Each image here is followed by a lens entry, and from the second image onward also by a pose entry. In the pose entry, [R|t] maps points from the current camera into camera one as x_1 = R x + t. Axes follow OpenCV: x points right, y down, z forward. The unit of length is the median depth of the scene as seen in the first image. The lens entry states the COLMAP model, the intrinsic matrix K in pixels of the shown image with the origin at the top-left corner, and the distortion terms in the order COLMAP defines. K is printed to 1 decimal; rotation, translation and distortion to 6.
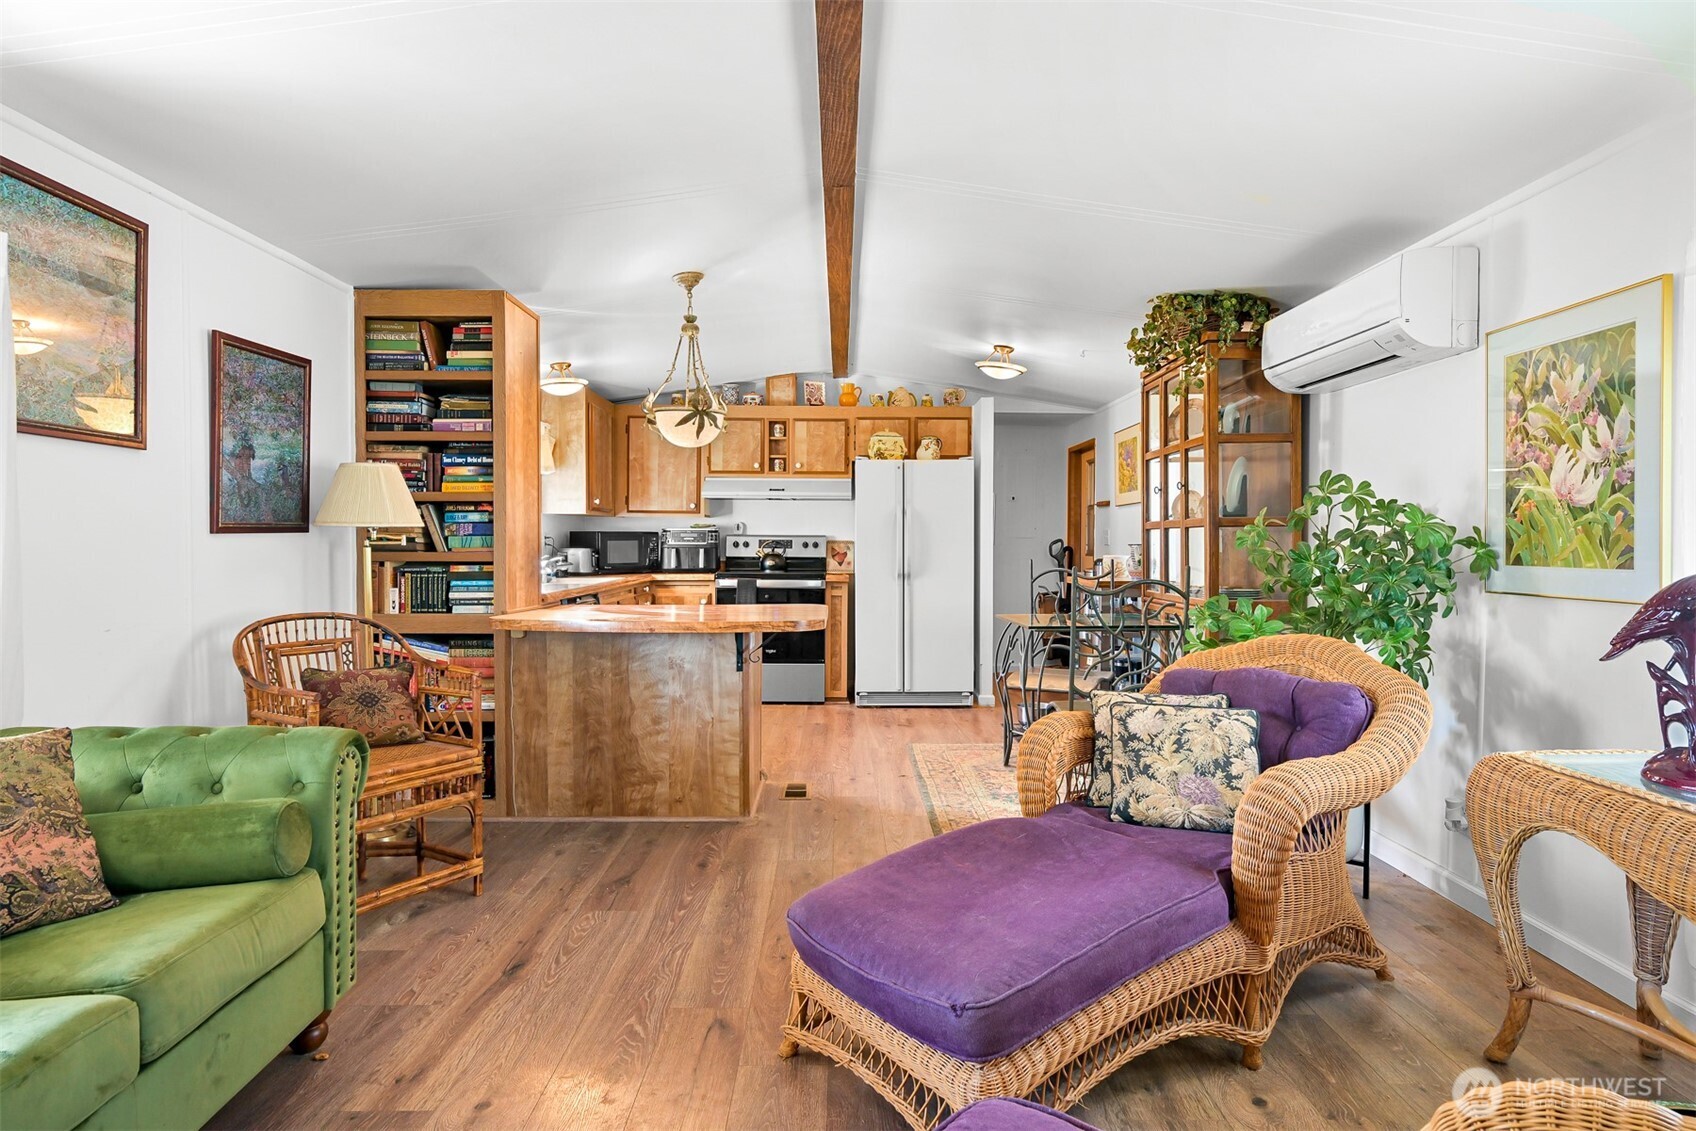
lens RADIAL K [[978.8, 0, 848.0], [0, 978.8, 565.5], [0, 0, 1]] dist [-0.002514, -0.000288]
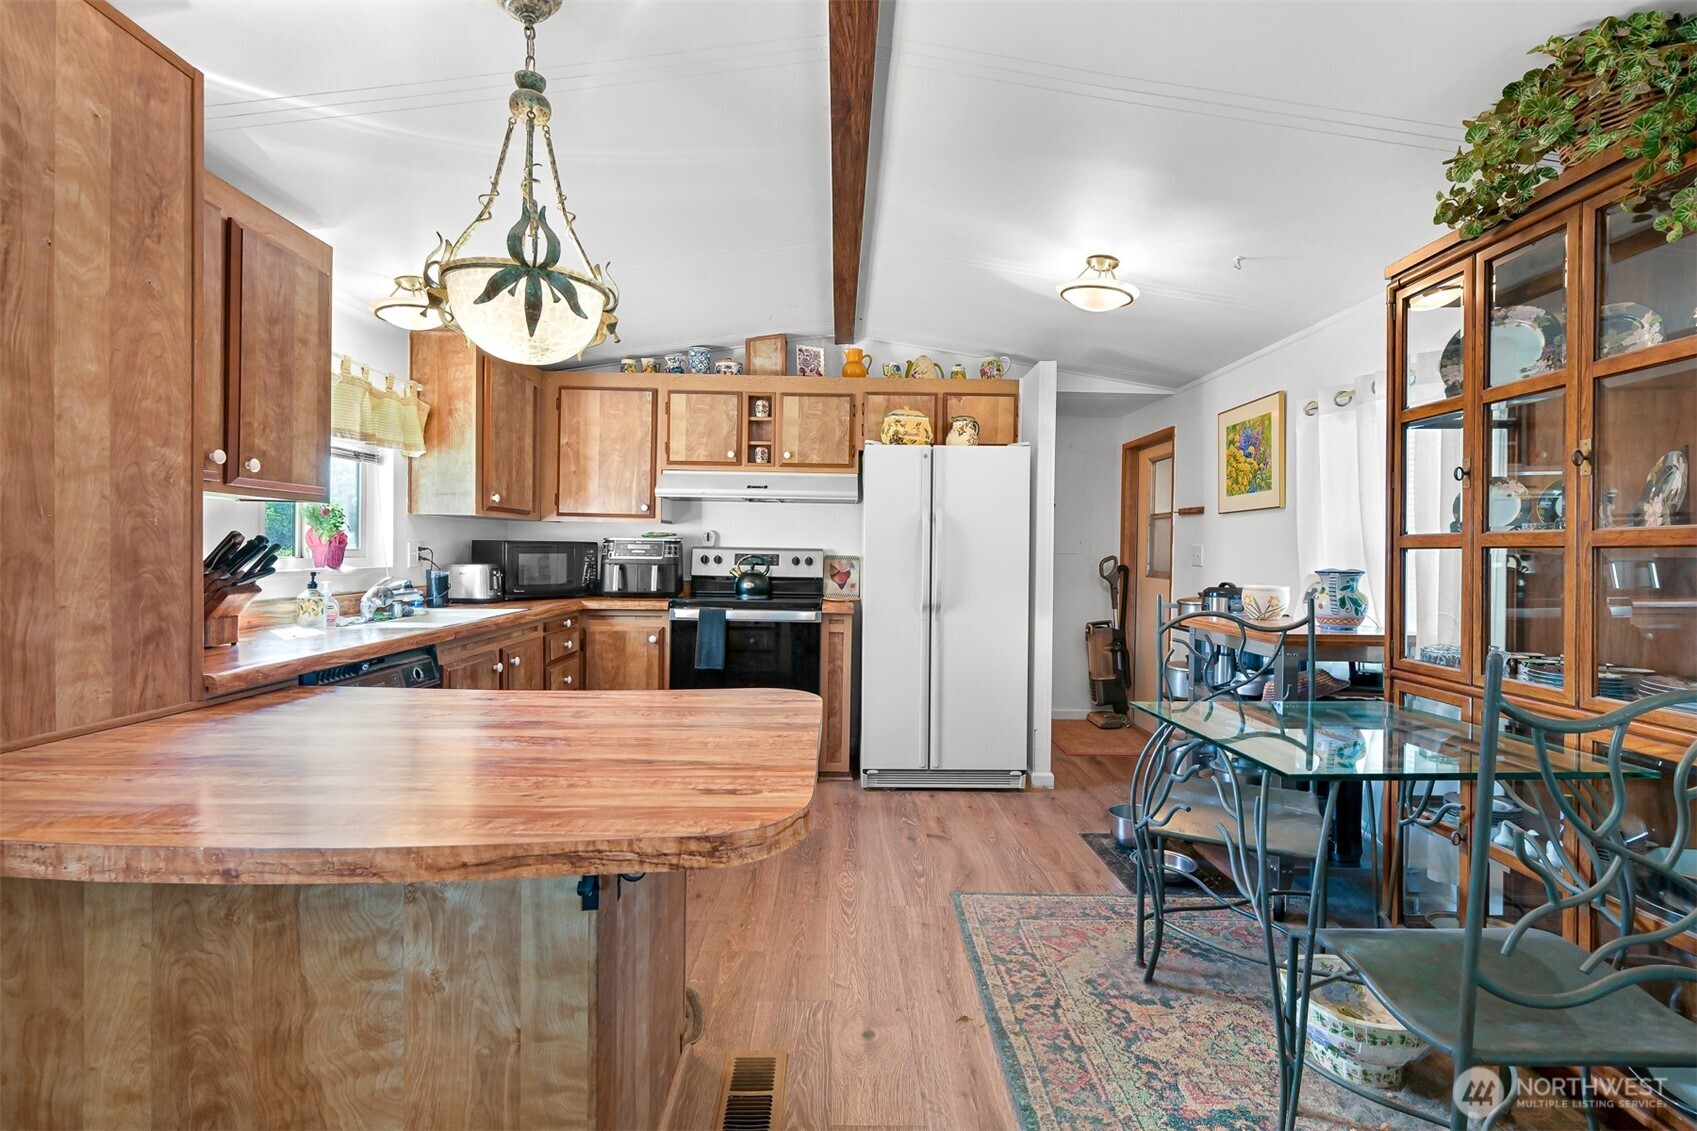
lens RADIAL K [[801.1, 0, 848.5], [0, 801.1, 565.5], [0, 0, 1]] dist [-0.001010, -0.000794]
pose [[0.999923, 0.010530, 0.006531, -0.007010], [-0.010497, 0.999932, -0.005173, -0.015553], [-0.006585, 0.005104, 0.999965, 0.393758]]
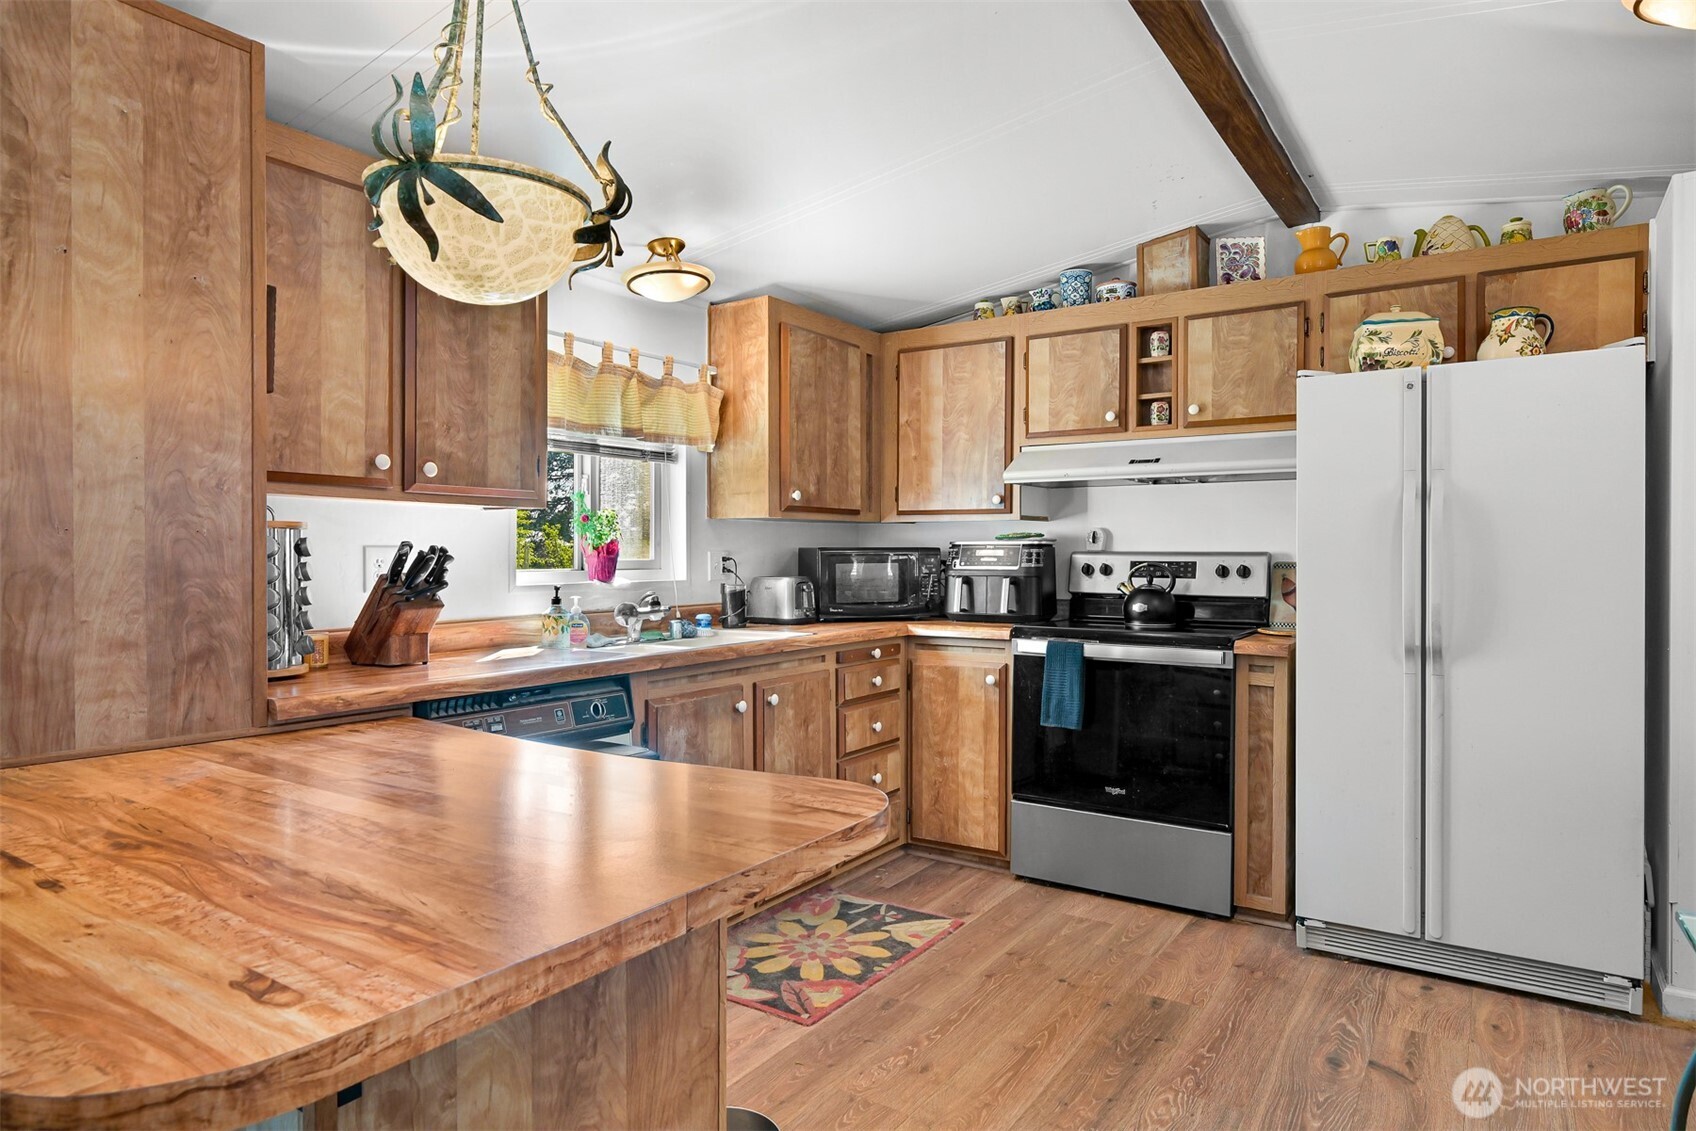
lens RADIAL K [[990.9, 0, 848.0], [0, 990.9, 565.5], [0, 0, 1]] dist [-0.002191, -0.000572]
pose [[0.825662, 0.002819, -0.564158, 0.086722], [-0.010887, 0.999881, -0.010937, -0.017255], [0.564060, 0.015172, 0.825594, 0.501243]]
